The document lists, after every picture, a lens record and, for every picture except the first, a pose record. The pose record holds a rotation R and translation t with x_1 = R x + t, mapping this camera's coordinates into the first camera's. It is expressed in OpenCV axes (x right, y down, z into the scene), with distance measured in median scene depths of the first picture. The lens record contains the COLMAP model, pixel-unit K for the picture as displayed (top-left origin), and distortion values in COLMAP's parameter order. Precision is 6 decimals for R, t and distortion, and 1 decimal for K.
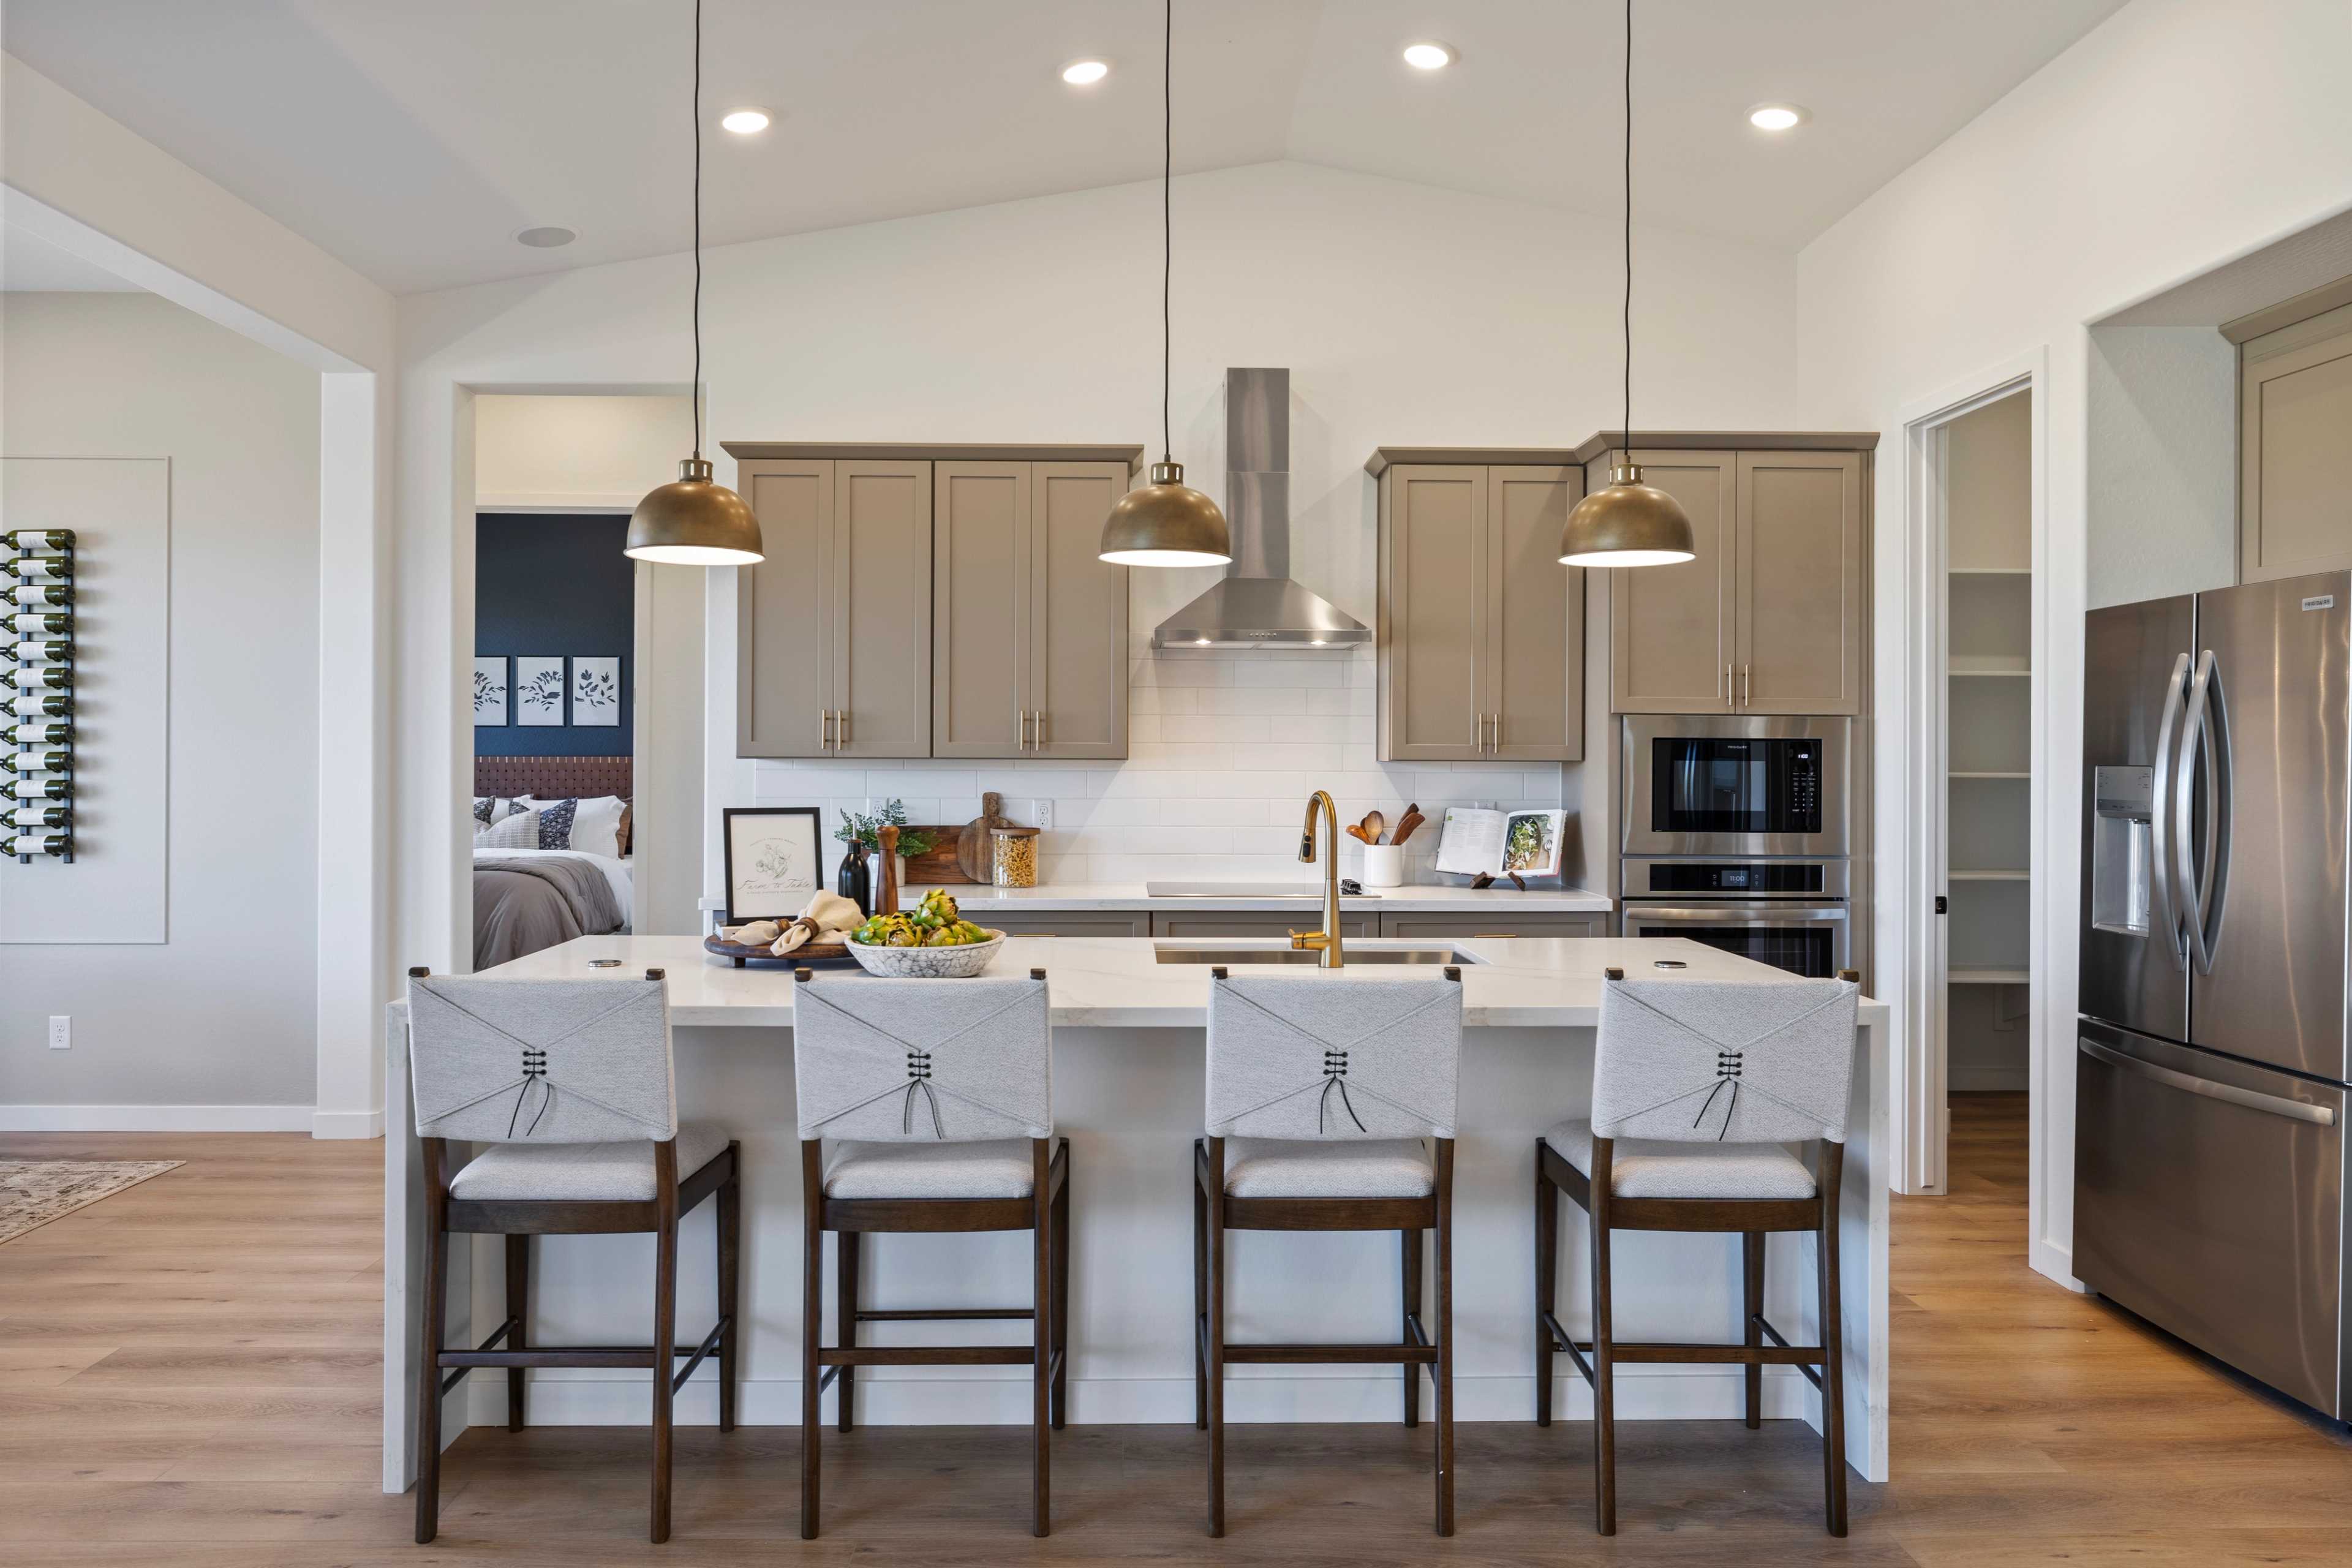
lens RADIAL K [[1610.7, 0, 1152.3], [0, 1610.7, 759.0], [0, 0, 1]] dist [-0.000290, -0.000464]
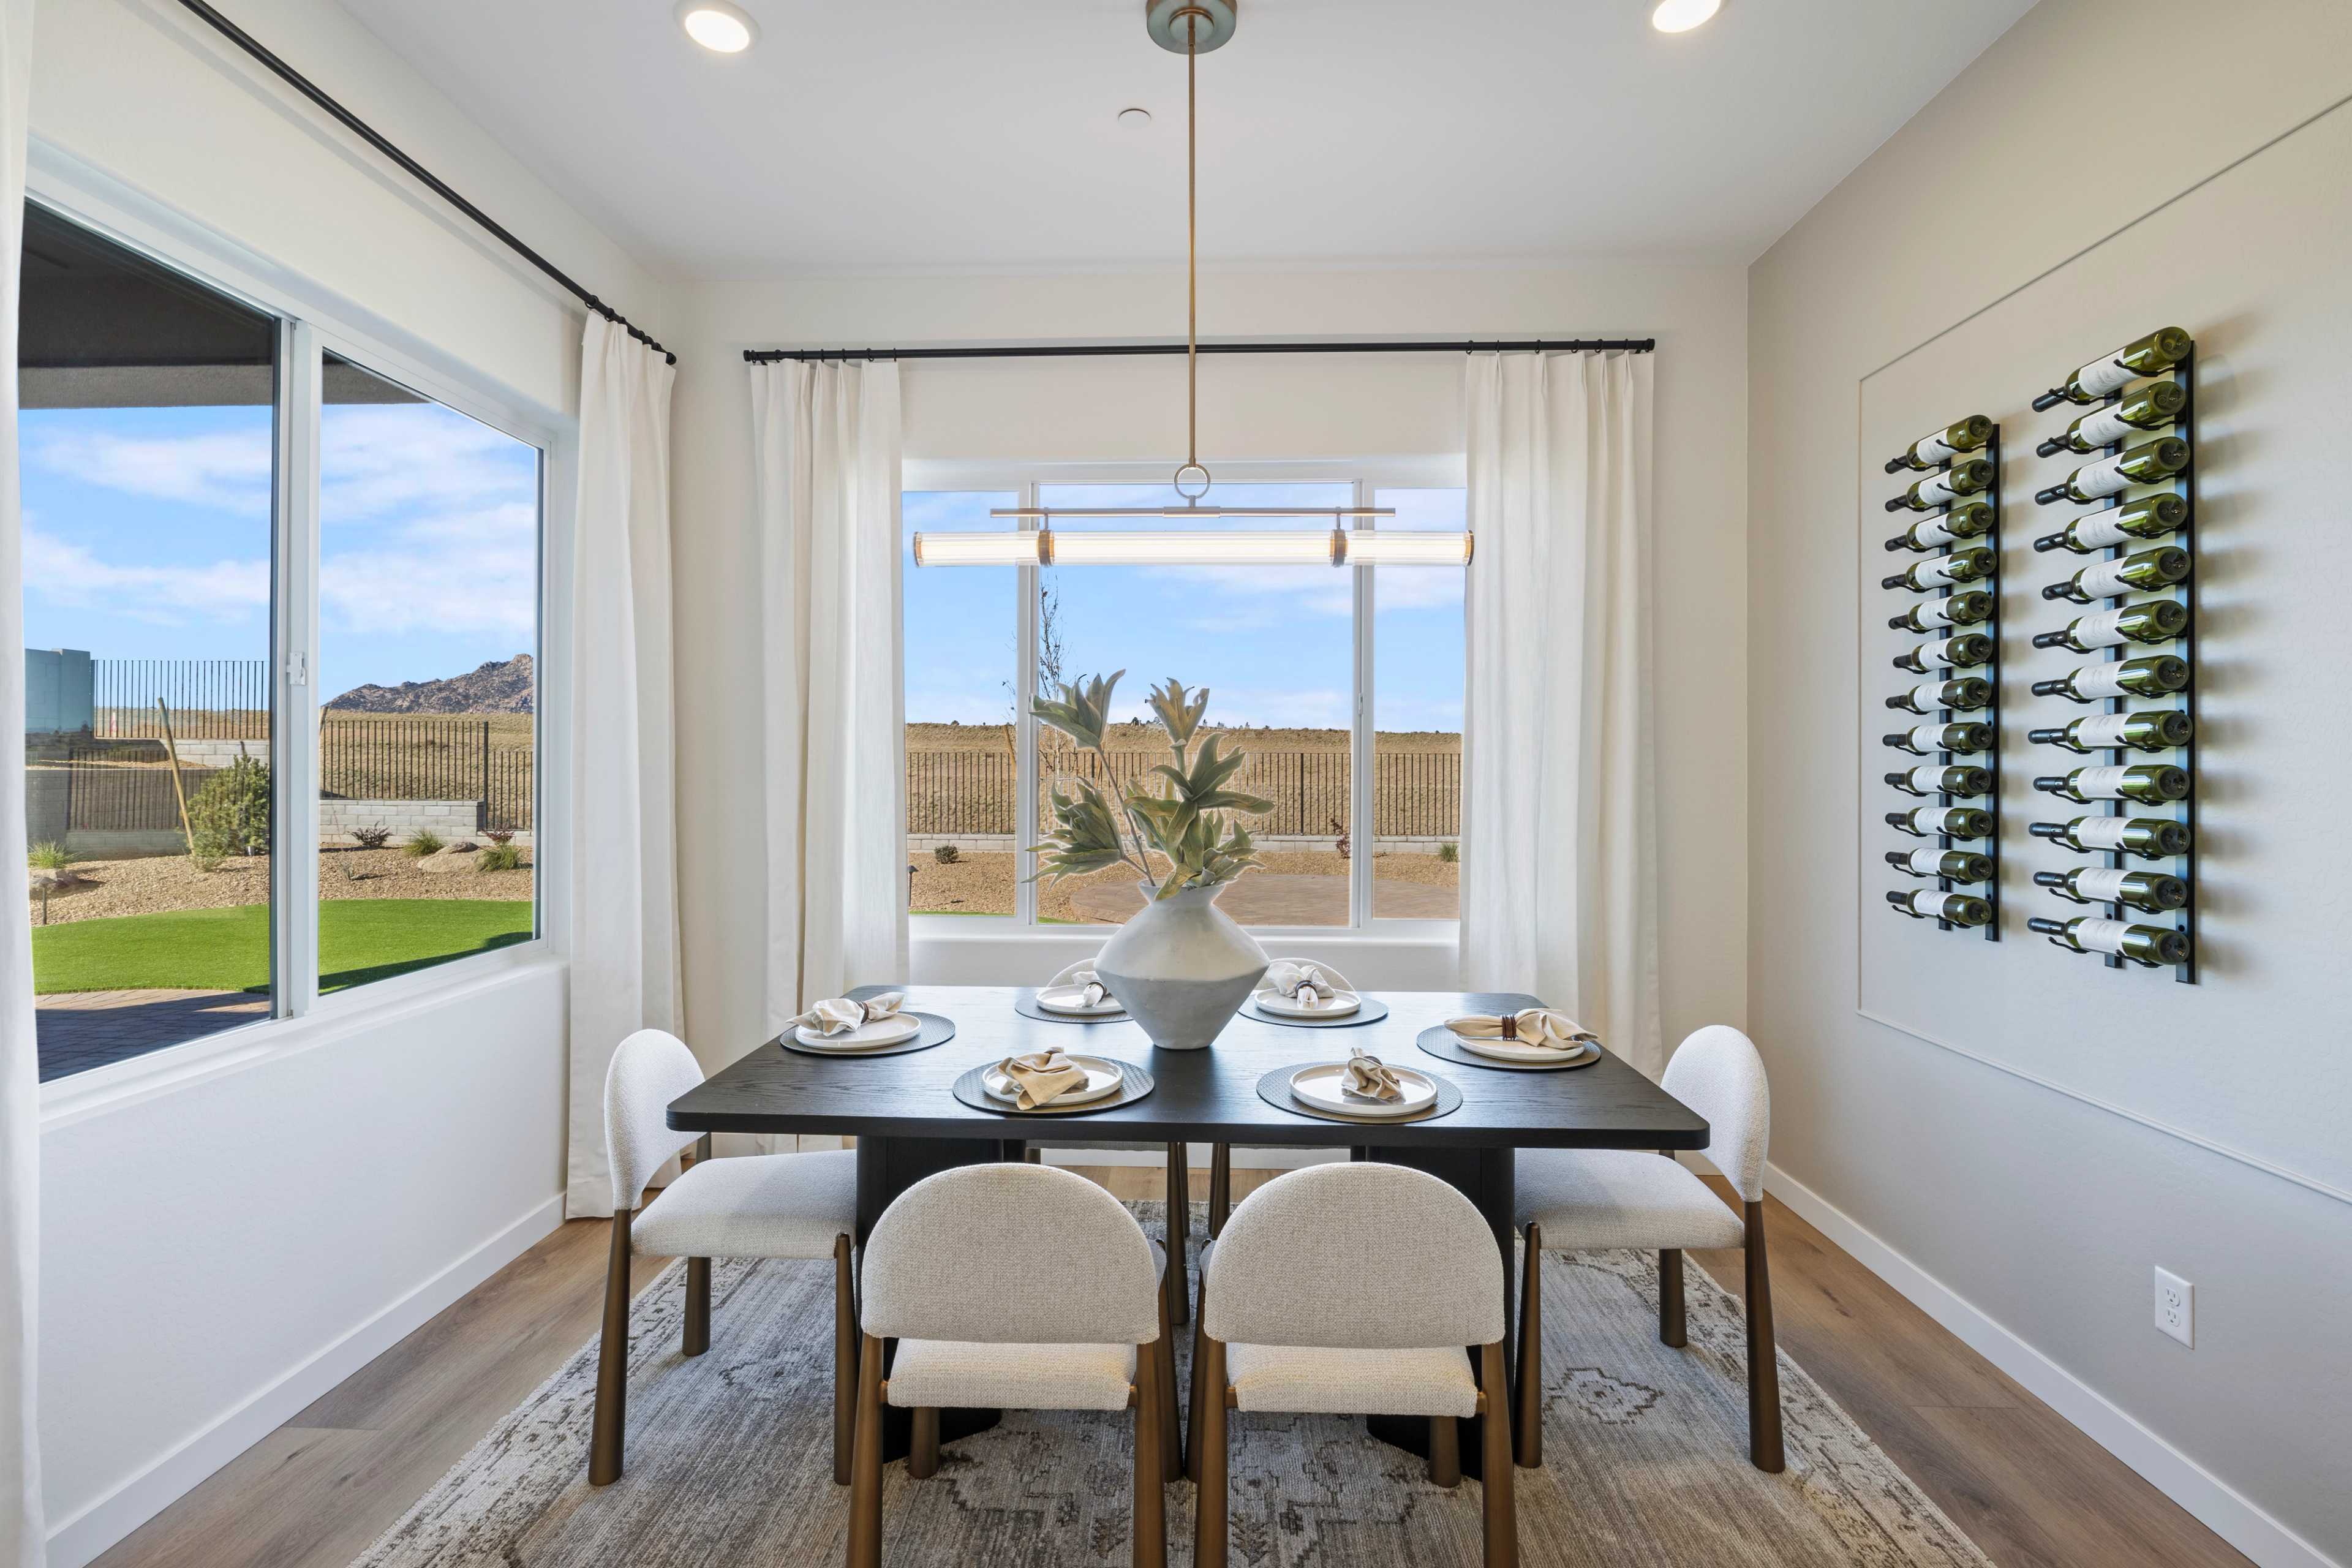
lens RADIAL K [[1007.5, 0, 1165.8], [0, 1007.5, 753.6], [0, 0, 1]] dist [-0.002490, -0.000350]
pose [[-0.066576, -0.011362, -0.997717, -0.347634], [-0.005576, 0.999924, -0.011015, -0.002733], [0.997766, 0.004830, -0.066634, 0.730032]]
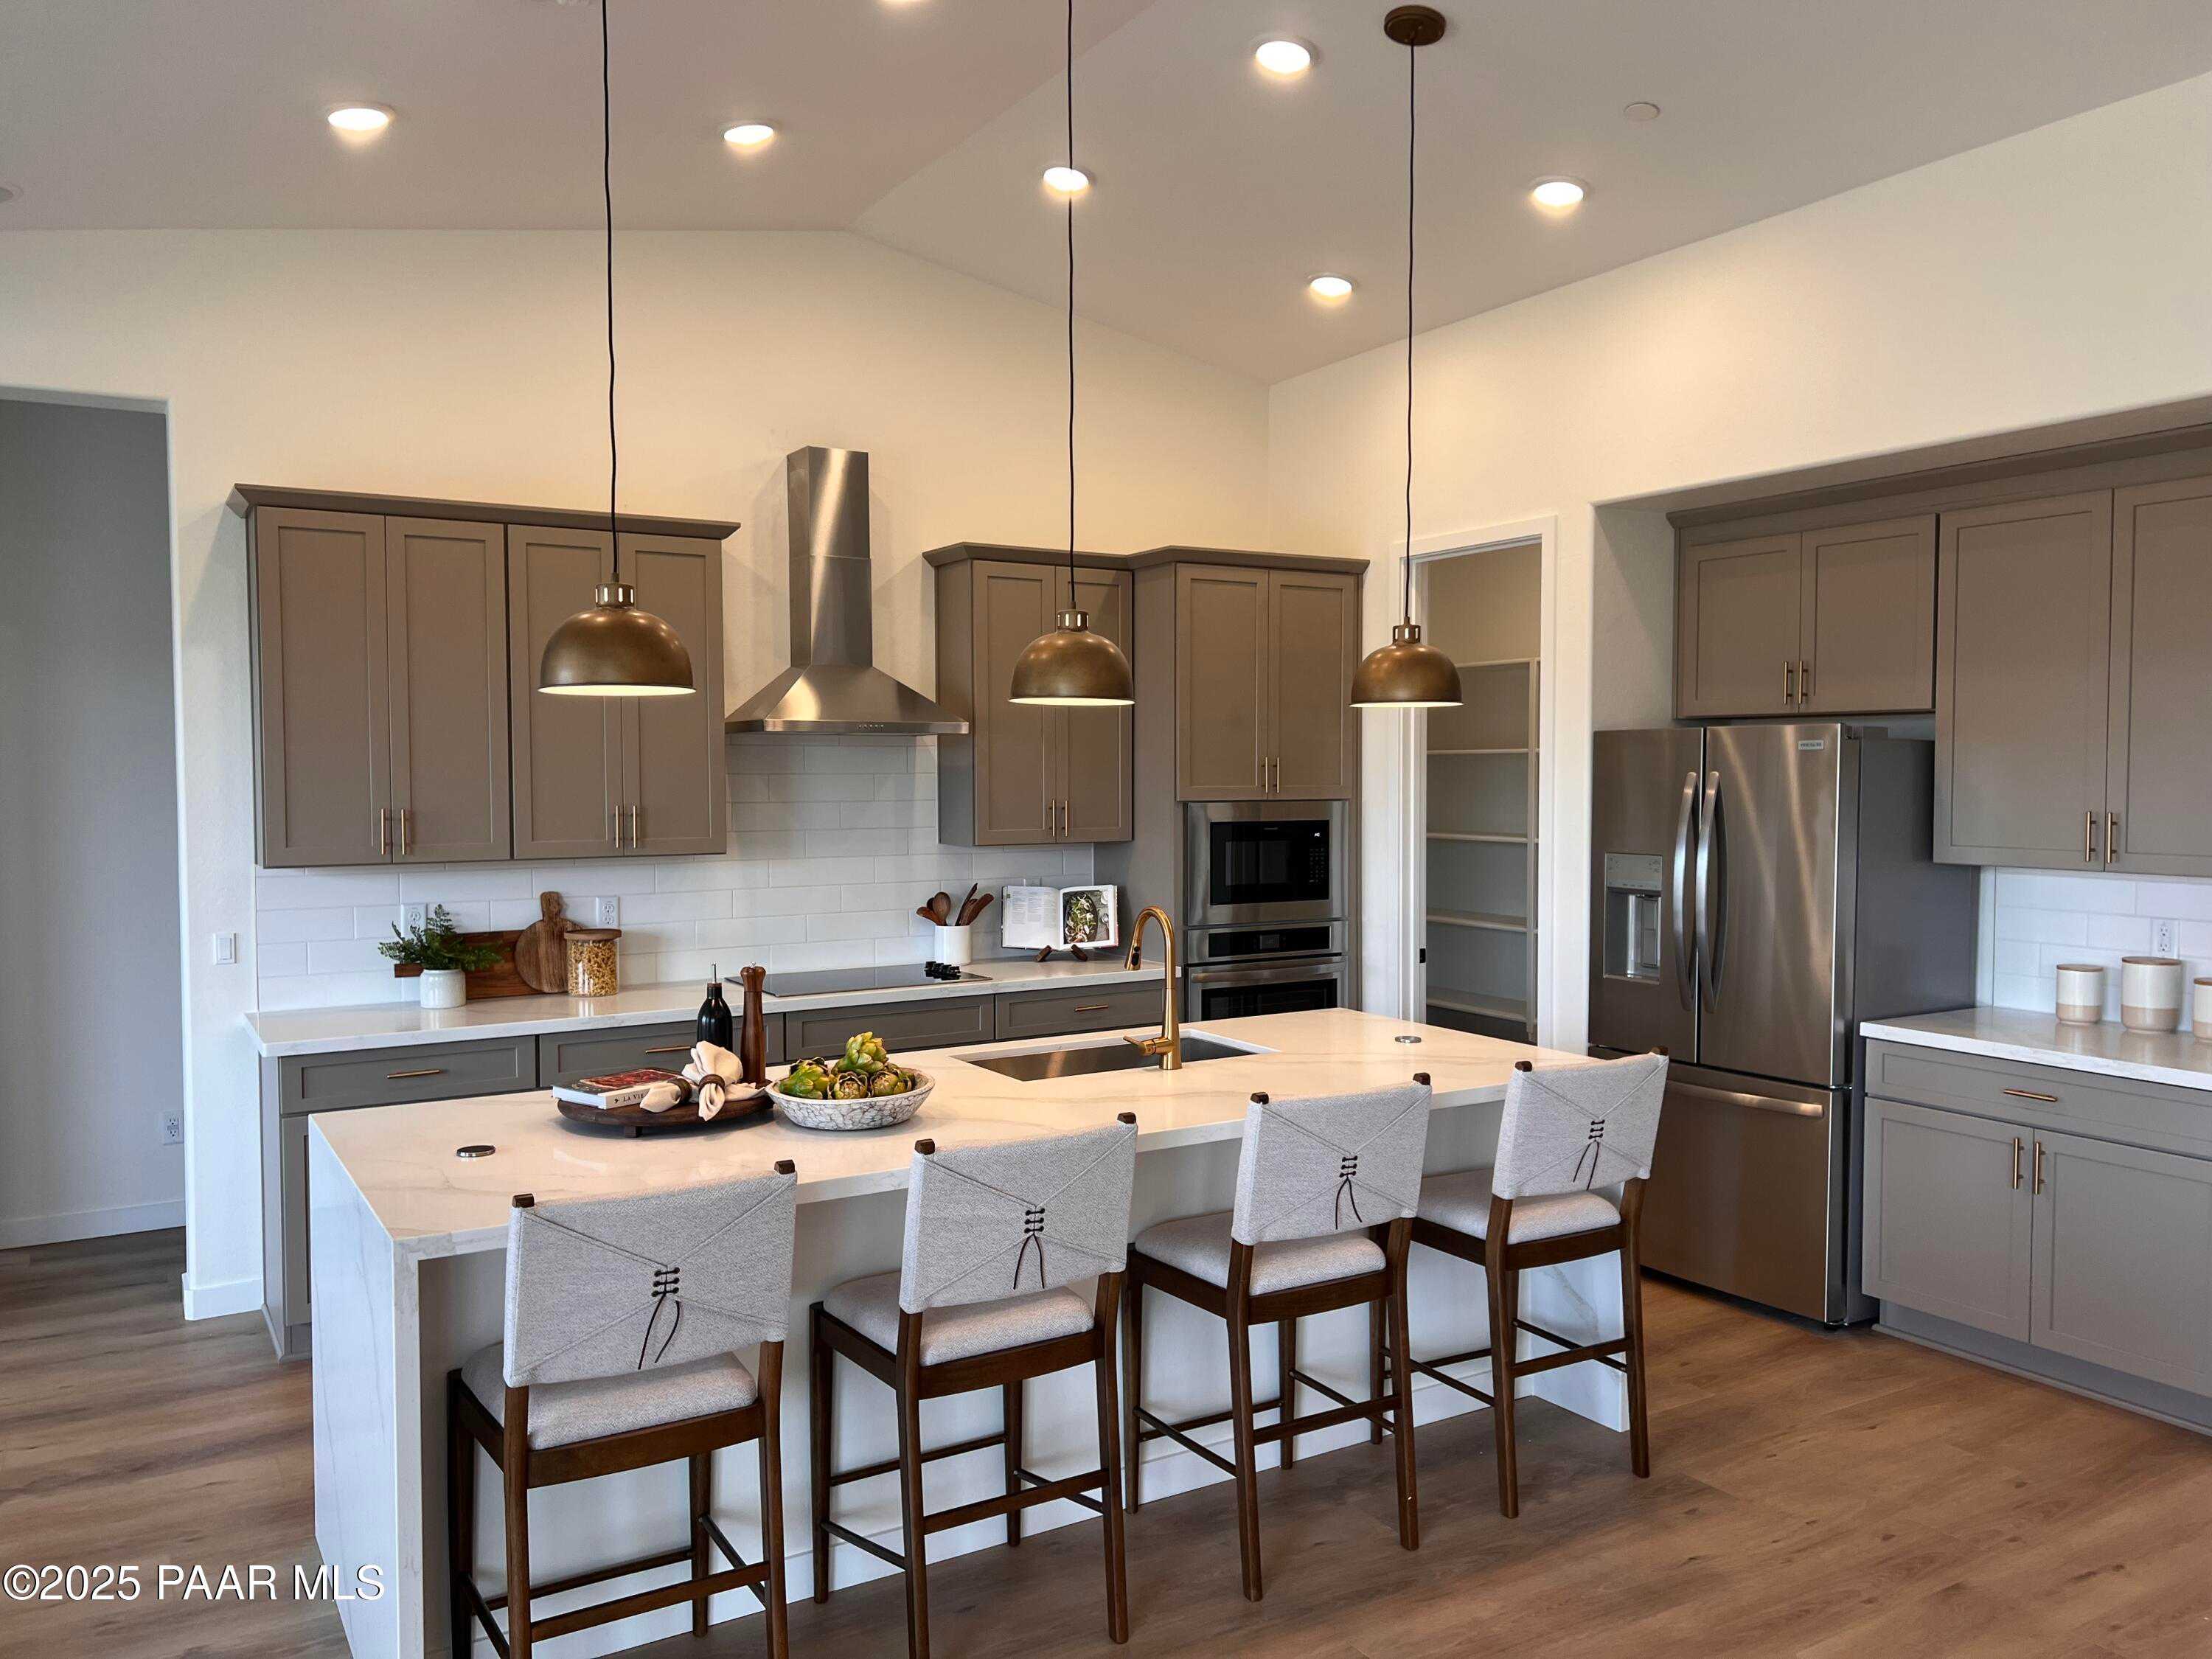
lens RADIAL K [[1663.3, 0, 1116.5], [0, 1663.3, 836.8], [0, 0, 1]] dist [0.049634, -0.008666]
pose [[0.858887, -0.028634, 0.511364, -0.337203], [0.007294, 0.999019, 0.043689, -0.053625], [-0.512113, -0.033794, 0.858253, 0.034766]]
